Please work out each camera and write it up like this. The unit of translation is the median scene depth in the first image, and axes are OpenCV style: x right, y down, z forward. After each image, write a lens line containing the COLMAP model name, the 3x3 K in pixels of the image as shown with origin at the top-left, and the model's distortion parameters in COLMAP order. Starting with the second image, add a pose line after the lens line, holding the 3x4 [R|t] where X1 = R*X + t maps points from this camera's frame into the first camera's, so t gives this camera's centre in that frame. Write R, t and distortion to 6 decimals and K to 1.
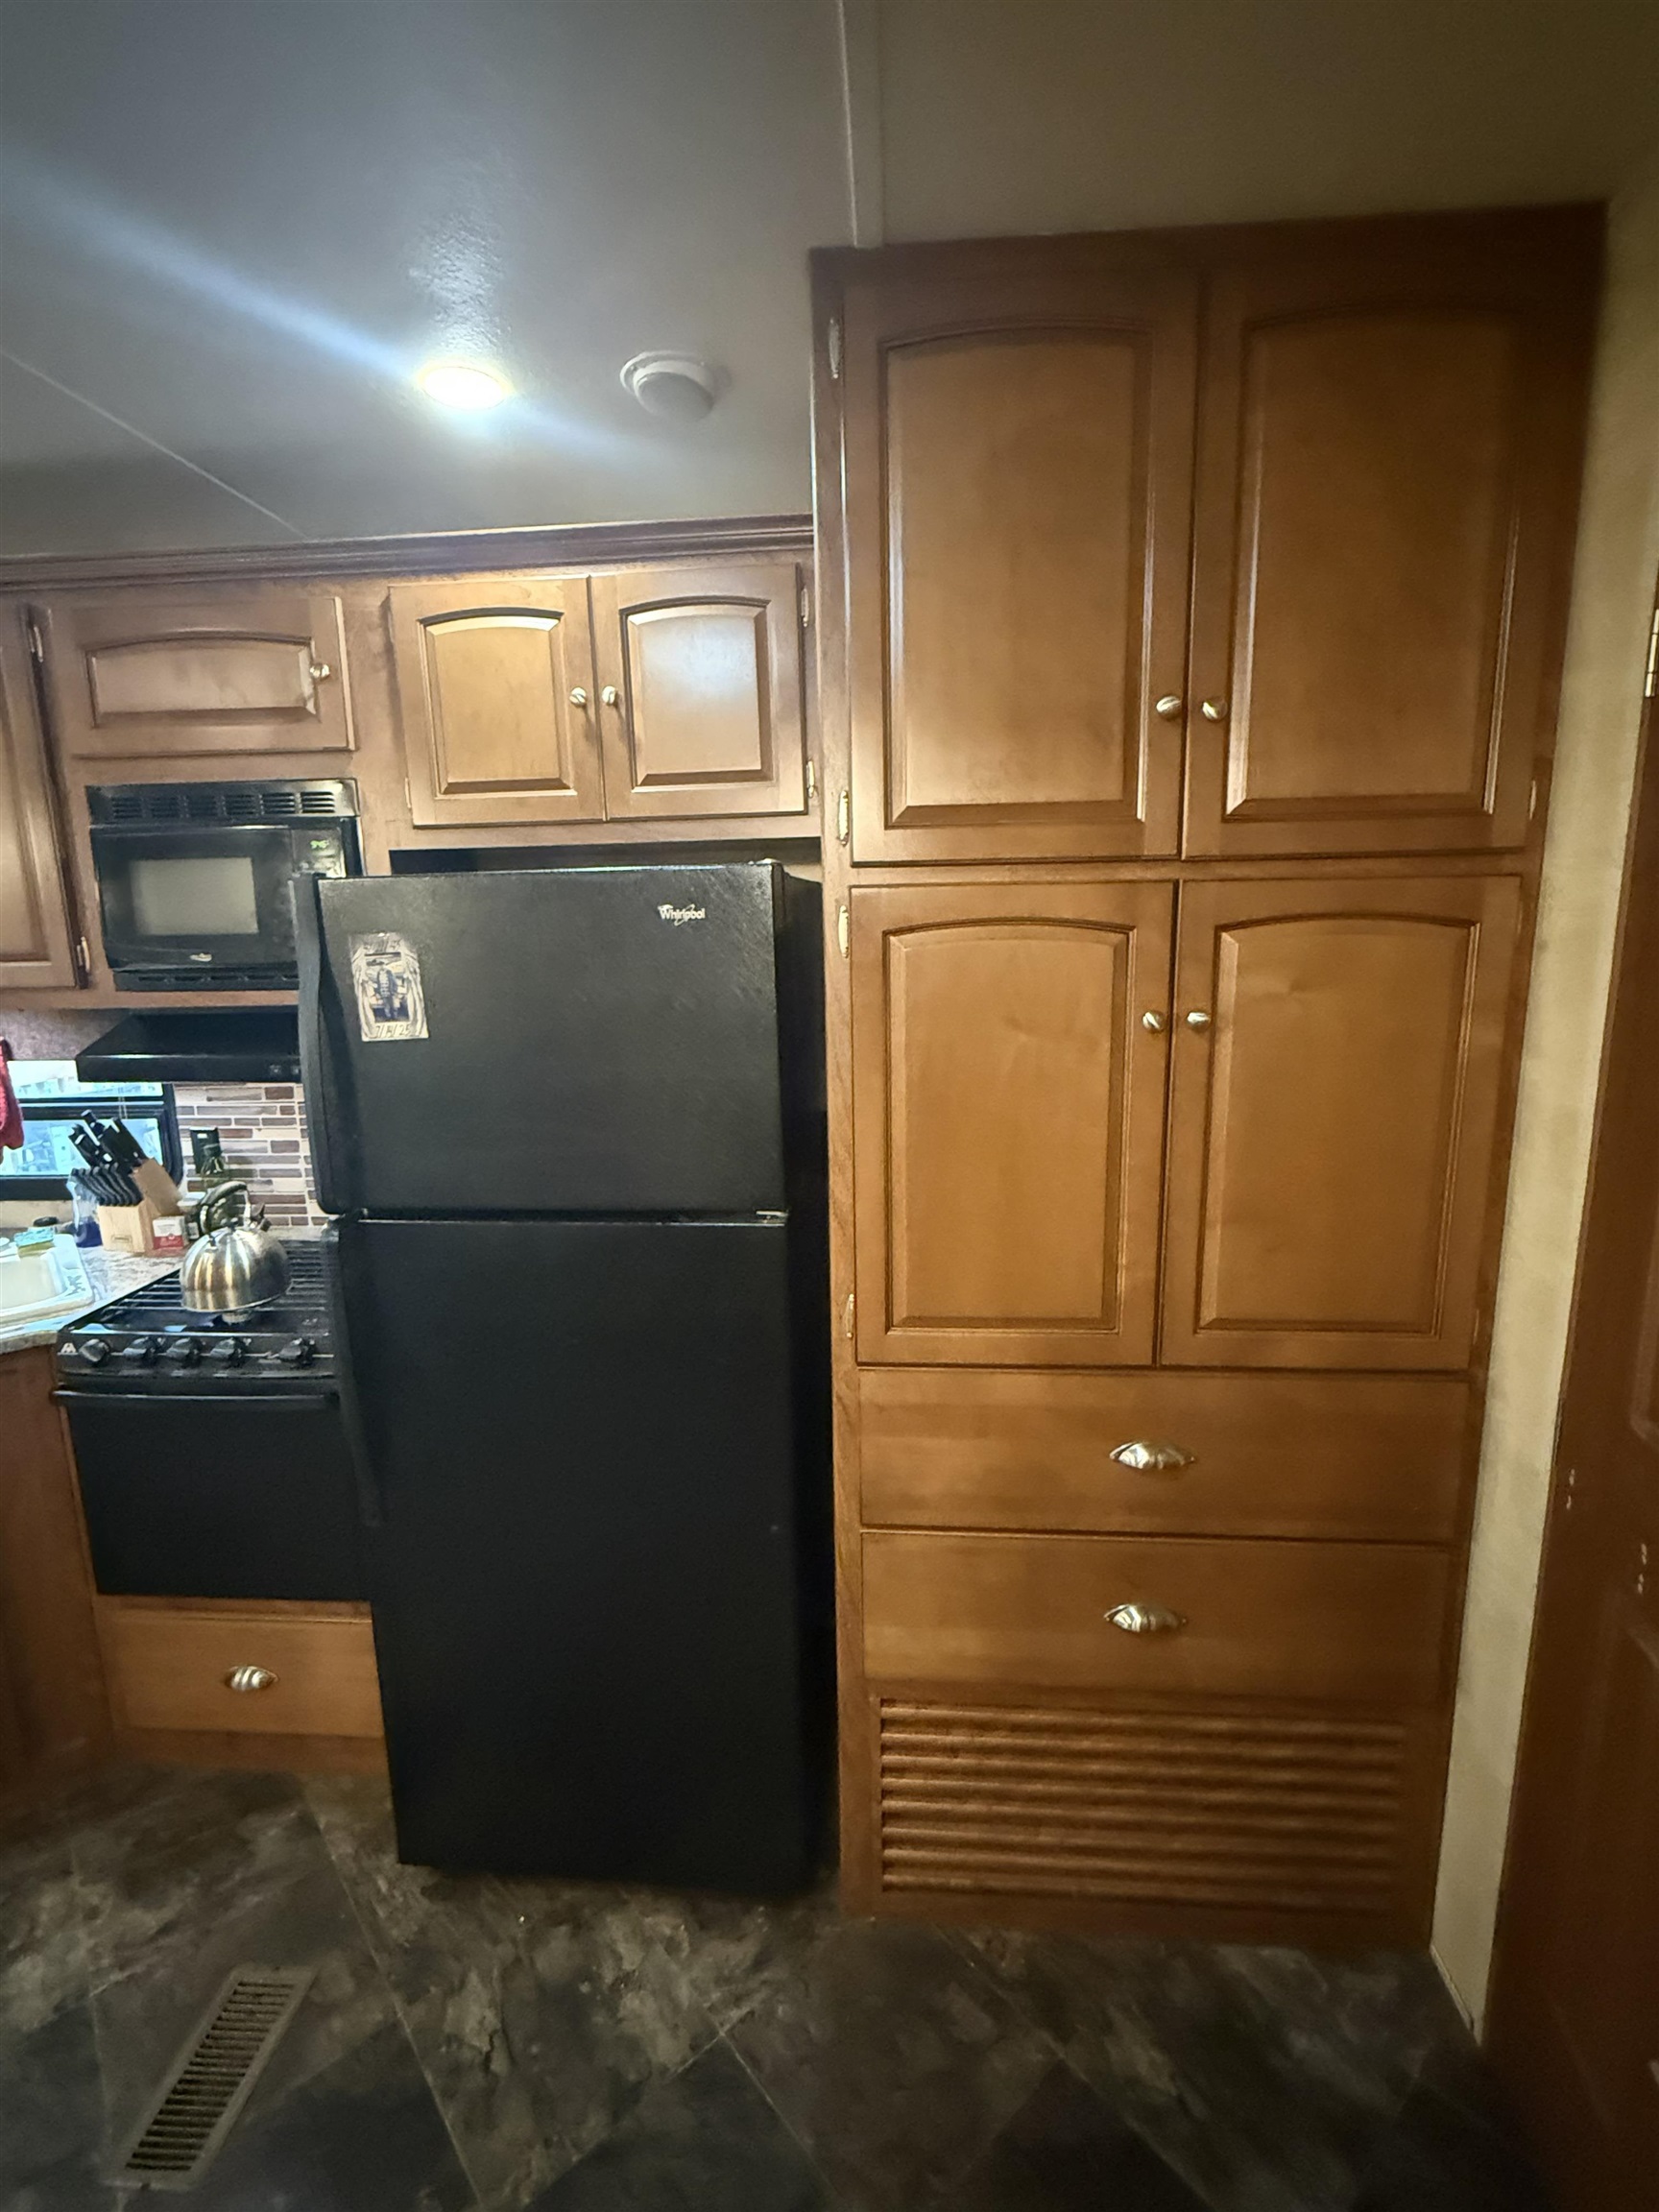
lens RADIAL K [[1024.1, 0, 829.0], [0, 1024.1, 1102.3], [0, 0, 1]] dist [0.001451, 0.000721]
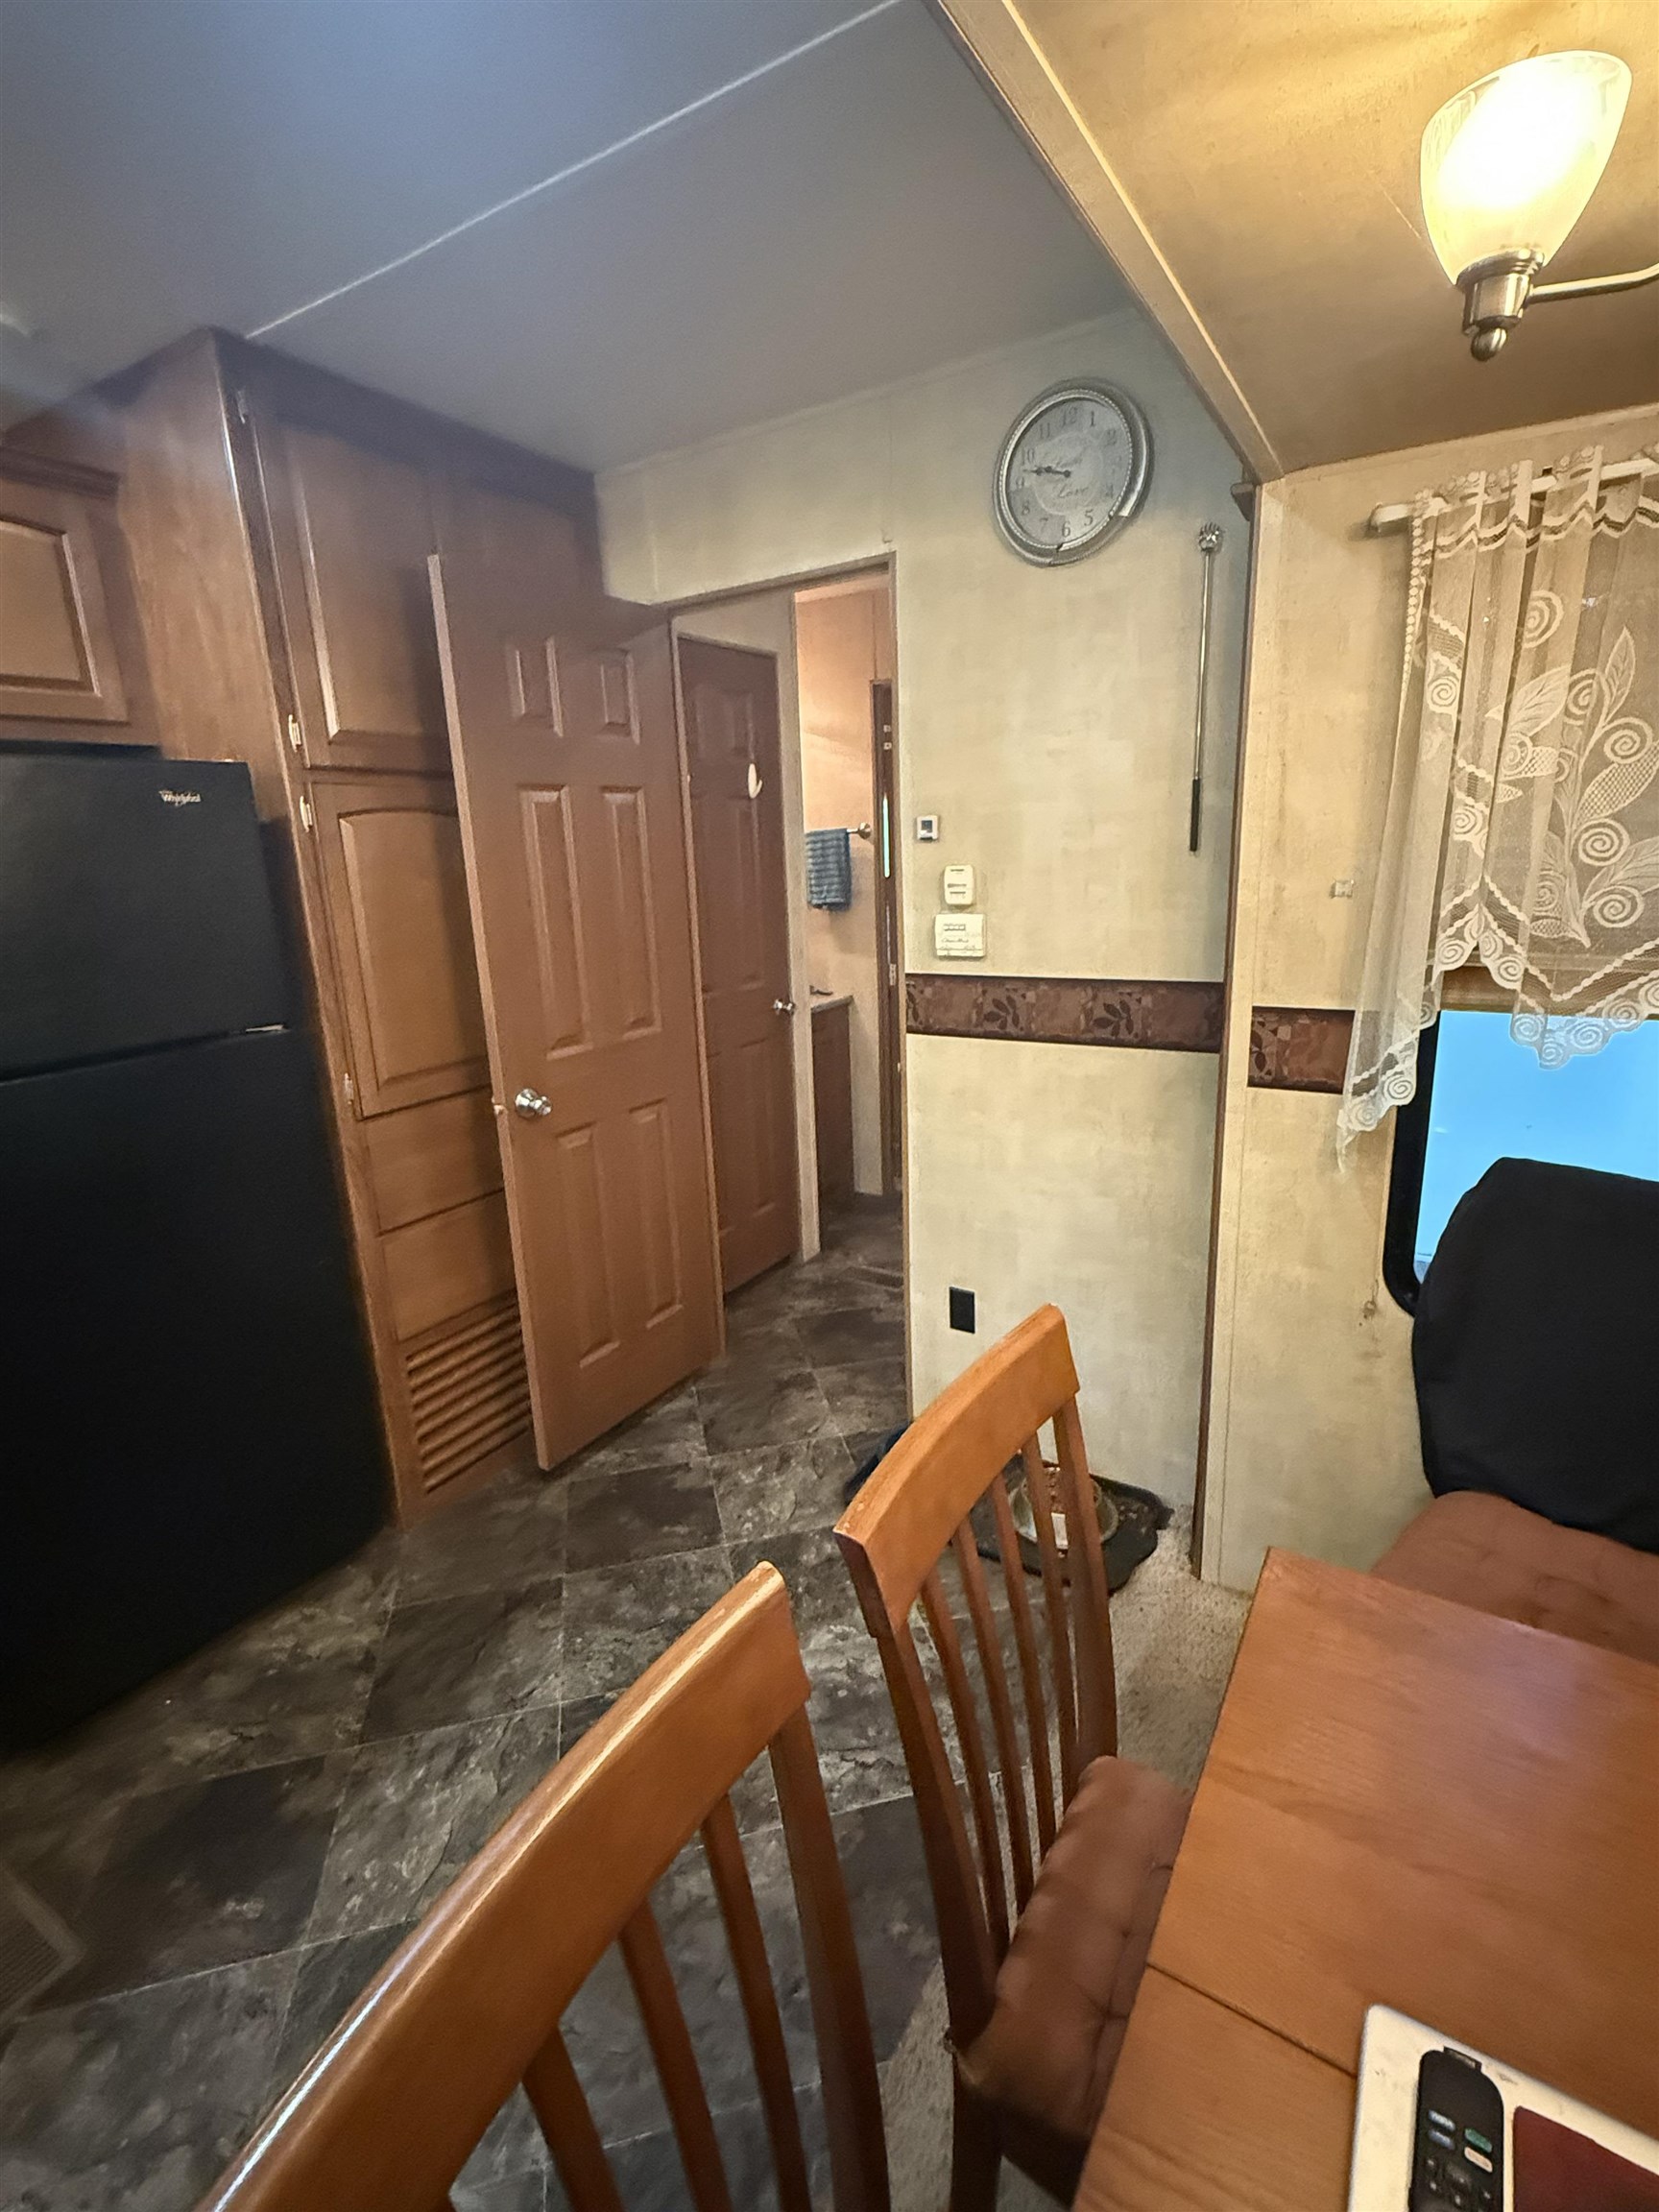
lens RADIAL K [[1024.1, 0, 834.8], [0, 1024.1, 1103.6], [0, 0, 1]] dist [0.001451, 0.000721]
pose [[0.464170, -0.220998, 0.857733, -0.784046], [0.187441, 0.970950, 0.148733, 0.124495], [-0.865686, 0.091736, 0.492110, -0.254911]]
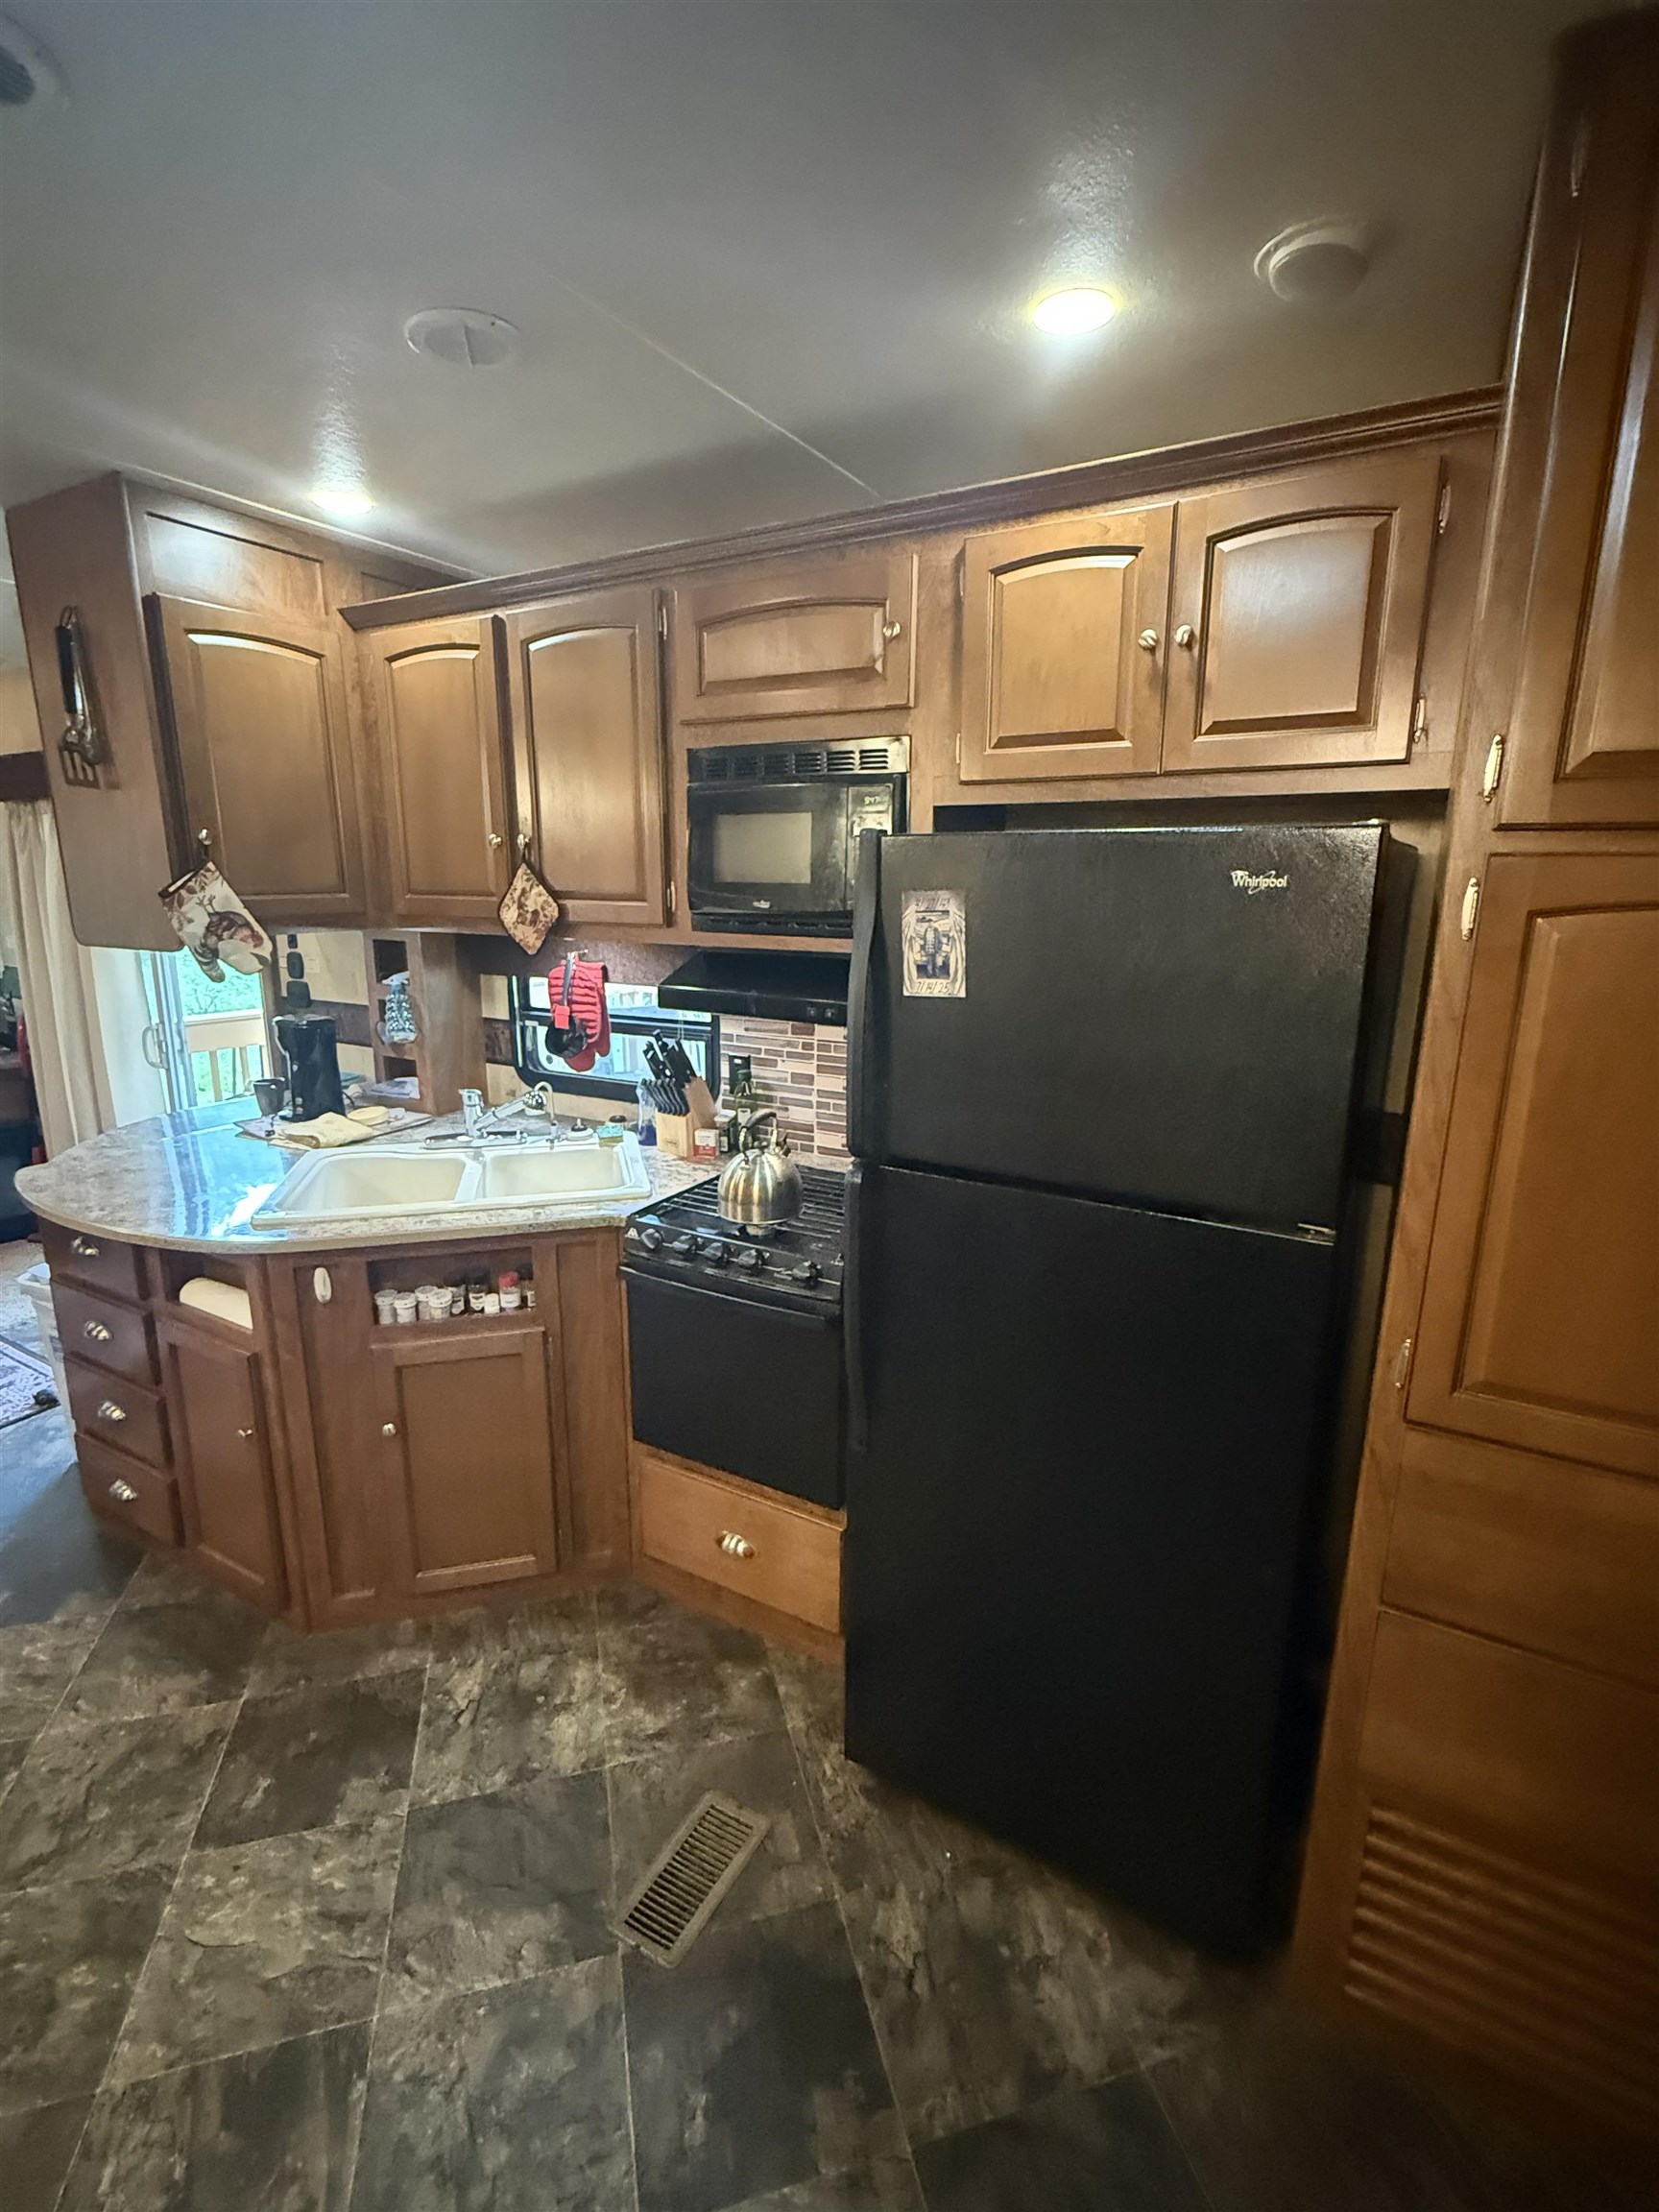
lens RADIAL K [[1024.1, 0, 830.4], [0, 1024.1, 1105.2], [0, 0, 1]] dist [0.001451, 0.000721]
pose [[0.902387, 0.122463, -0.413159, -0.072574], [-0.102546, 0.992252, 0.070138, -0.013012], [0.418547, -0.020924, 0.907954, 0.029559]]
